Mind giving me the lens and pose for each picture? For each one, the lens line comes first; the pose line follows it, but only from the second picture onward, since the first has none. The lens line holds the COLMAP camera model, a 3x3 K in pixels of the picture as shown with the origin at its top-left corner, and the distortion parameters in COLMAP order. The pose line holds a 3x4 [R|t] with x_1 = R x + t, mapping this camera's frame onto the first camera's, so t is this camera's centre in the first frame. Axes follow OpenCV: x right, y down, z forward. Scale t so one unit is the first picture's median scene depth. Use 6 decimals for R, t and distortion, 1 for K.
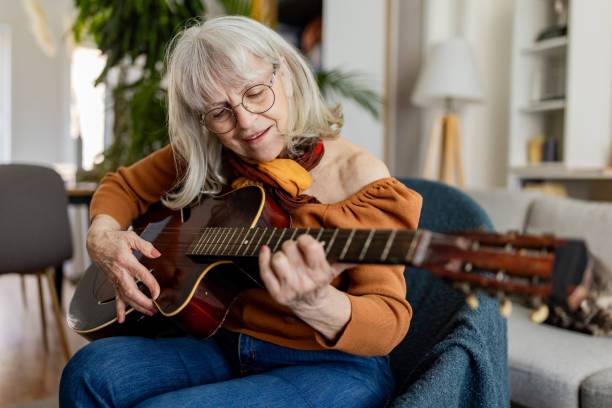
lens RADIAL K [[626.7, 0, 306.0], [0, 626.7, 204.0], [0, 0, 1]] dist [0.047819, 0.014720]
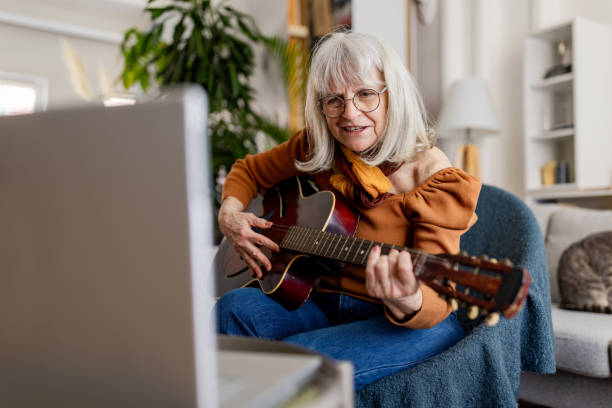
lens RADIAL K [[620.0, 0, 306.0], [0, 620.0, 204.0], [0, 0, 1]] dist [0.036934, -0.007107]
pose [[0.999904, -0.013573, -0.002783, -0.064627], [0.013312, 0.996821, -0.078556, 0.051098], [0.003840, 0.078512, 0.996906, -0.096952]]
